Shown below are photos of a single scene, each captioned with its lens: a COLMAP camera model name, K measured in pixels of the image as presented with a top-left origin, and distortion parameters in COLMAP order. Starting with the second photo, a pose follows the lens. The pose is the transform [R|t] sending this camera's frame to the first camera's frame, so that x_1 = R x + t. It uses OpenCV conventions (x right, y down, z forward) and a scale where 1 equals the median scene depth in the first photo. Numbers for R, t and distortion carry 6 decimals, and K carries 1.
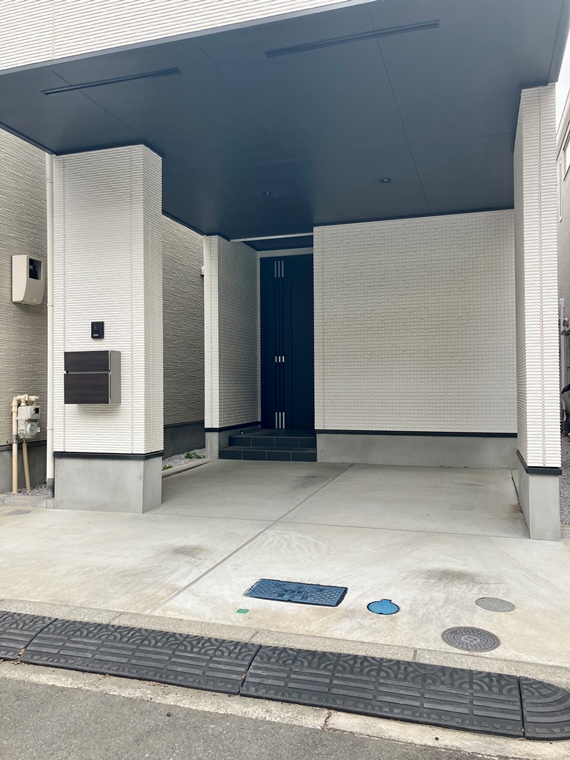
lens RADIAL K [[630.6, 0, 285.0], [0, 630.6, 380.0], [0, 0, 1]] dist [0.016856, -0.010689]
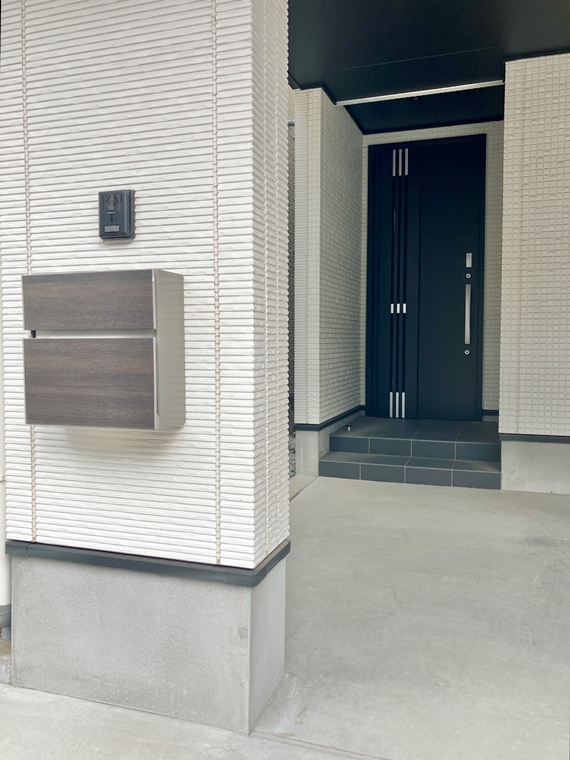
lens RADIAL K [[630.6, 0, 285.0], [0, 630.6, 380.0], [0, 0, 1]] dist [0.016856, -0.010689]
pose [[0.999777, 0.009110, -0.019034, -0.191204], [-0.007670, 0.997198, 0.074410, -0.013459], [0.019658, -0.074247, 0.997046, 0.629330]]
